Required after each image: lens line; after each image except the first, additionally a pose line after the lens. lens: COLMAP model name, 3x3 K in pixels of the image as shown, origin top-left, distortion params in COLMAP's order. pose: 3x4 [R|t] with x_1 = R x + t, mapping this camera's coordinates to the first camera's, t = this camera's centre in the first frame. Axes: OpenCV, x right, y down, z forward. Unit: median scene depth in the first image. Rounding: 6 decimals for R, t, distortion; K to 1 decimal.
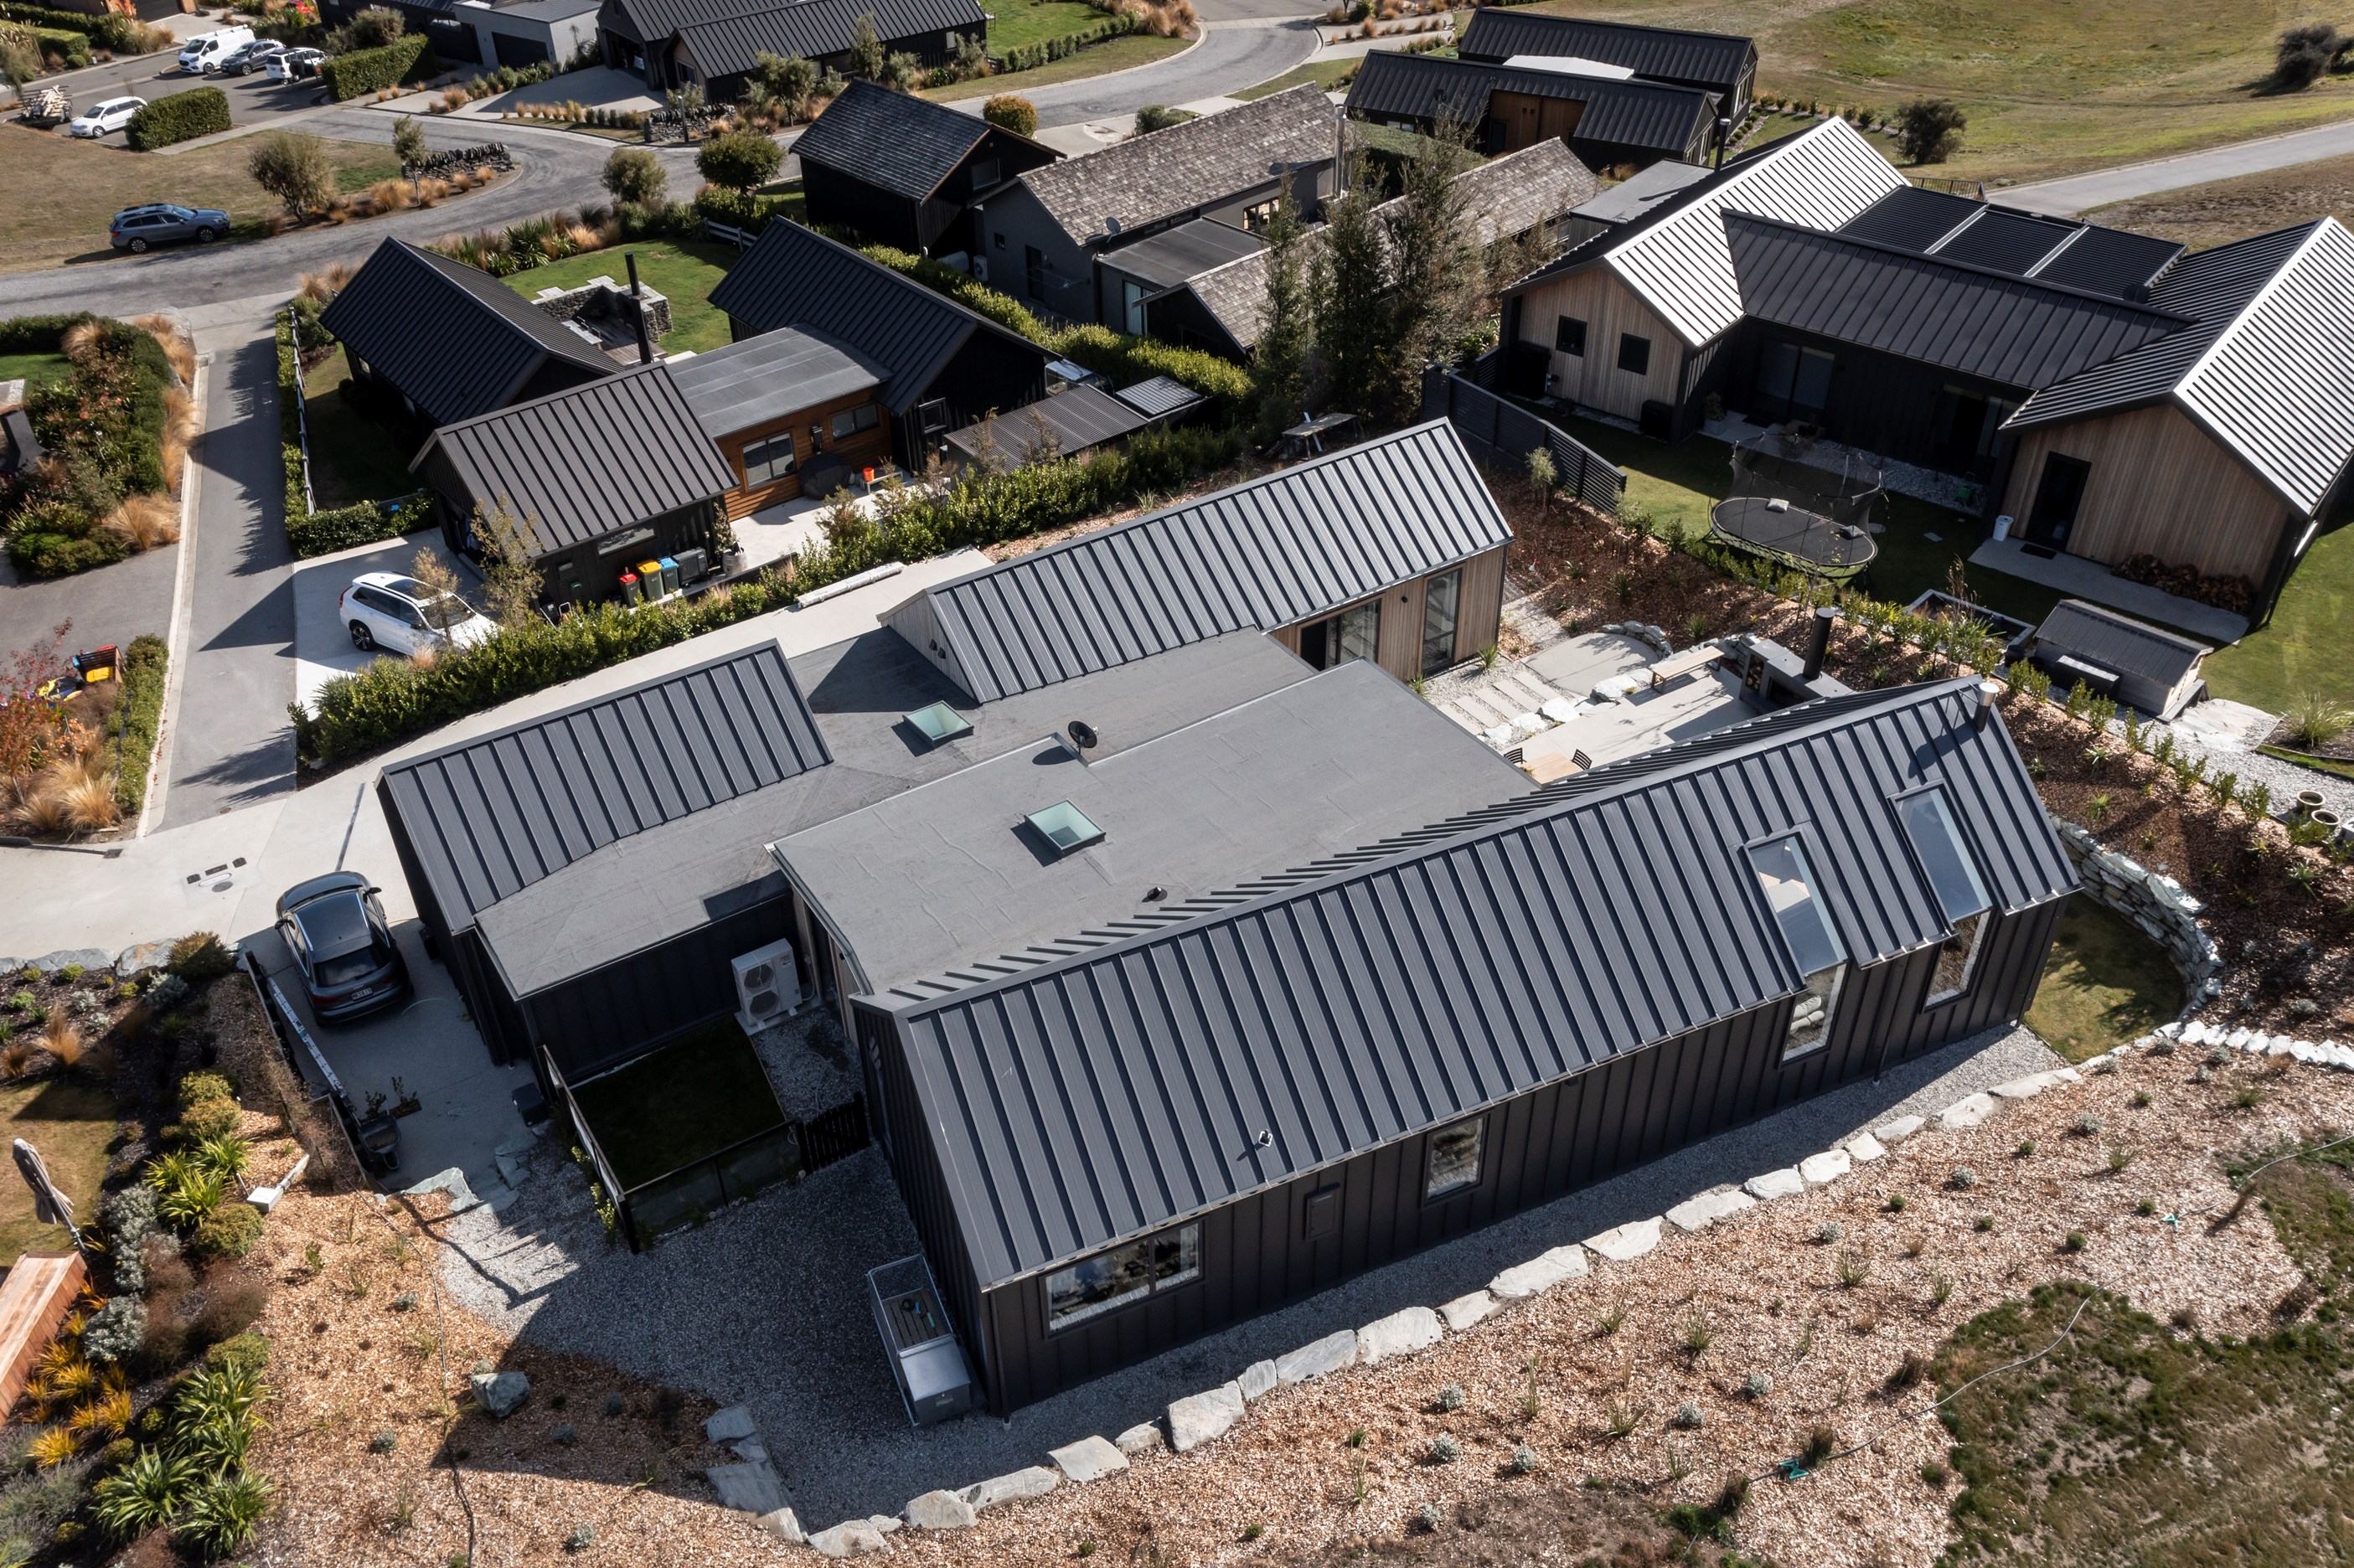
lens RADIAL K [[1860.3, 0, 1177.0], [0, 1860.3, 784.0], [0, 0, 1]] dist [-0.005840, -0.009118]
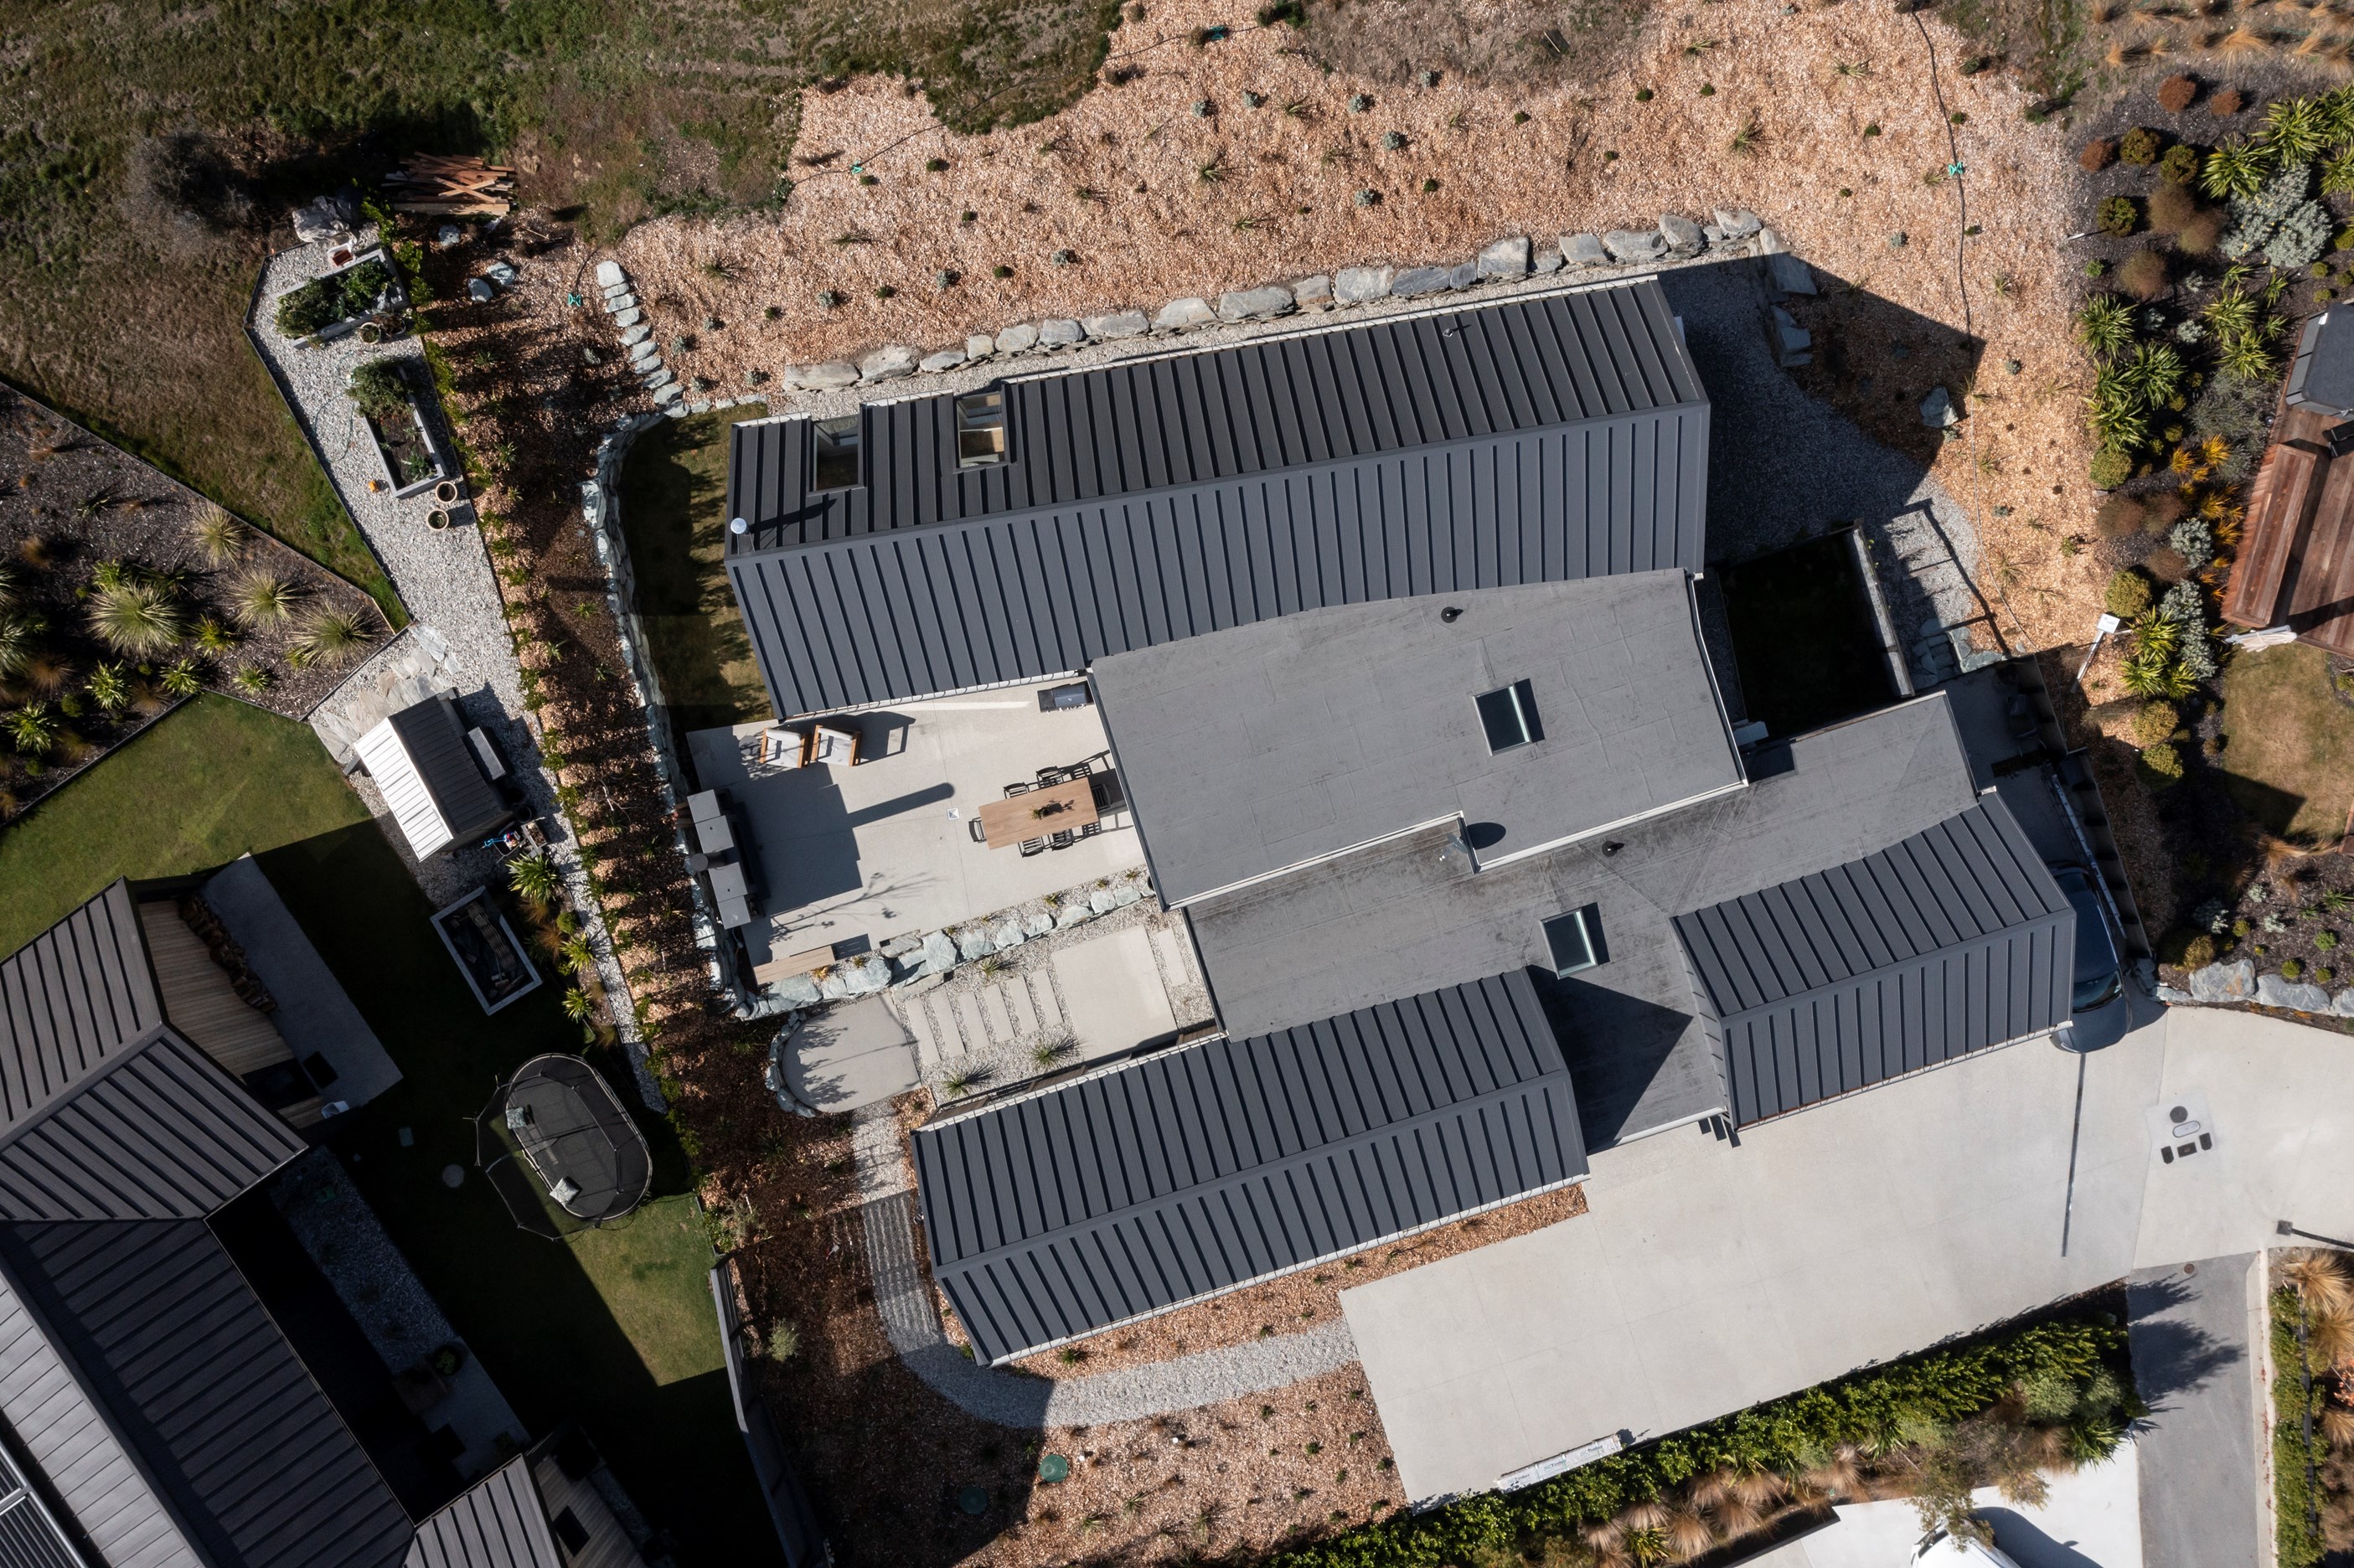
lens RADIAL K [[1860.3, 0, 1177.0], [0, 1860.3, 784.0], [0, 0, 1]] dist [-0.005840, -0.009118]
pose [[-0.963140, -0.266755, 0.034698, 0.092268], [0.187761, -0.574280, 0.796836, -1.040388], [-0.192634, 0.773979, 0.603198, 0.379541]]
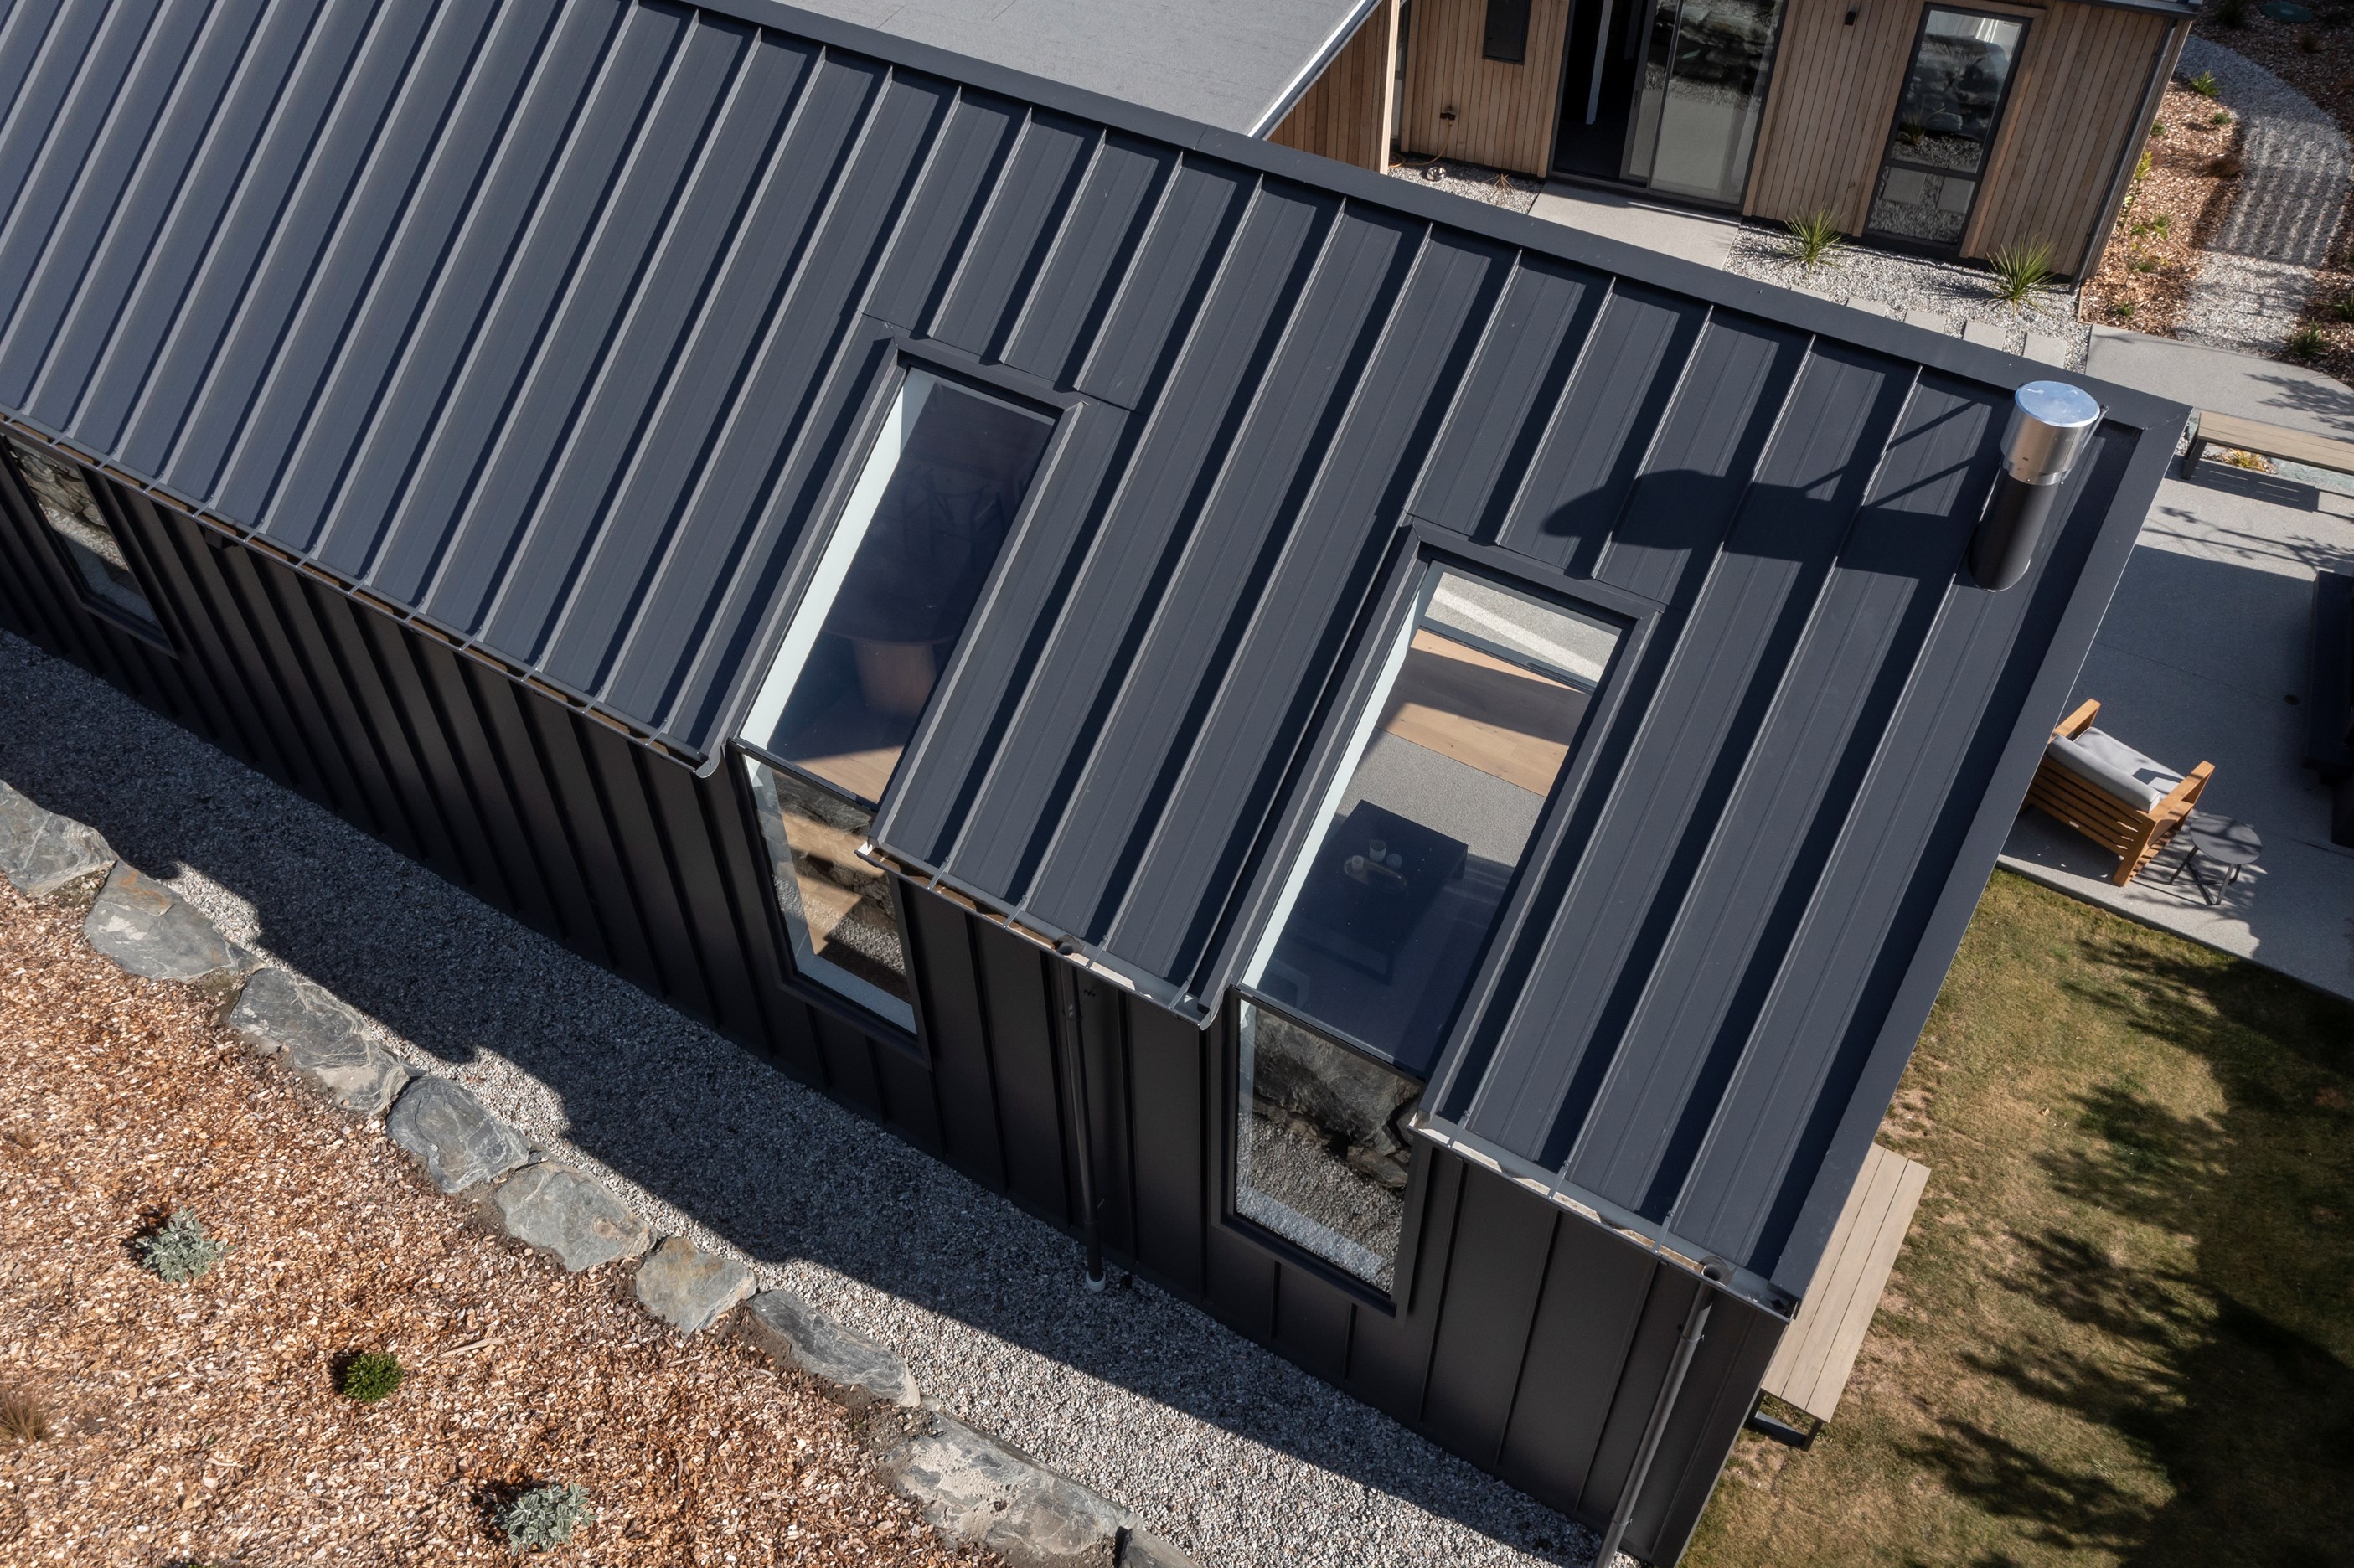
lens RADIAL K [[1860.3, 0, 1177.0], [0, 1860.3, 784.0], [0, 0, 1]] dist [-0.005840, -0.009118]
pose [[0.548548, 0.607601, -0.574383, 0.548806], [-0.496329, 0.789464, 0.361115, -0.045390], [0.672869, 0.086994, 0.734629, 0.777893]]
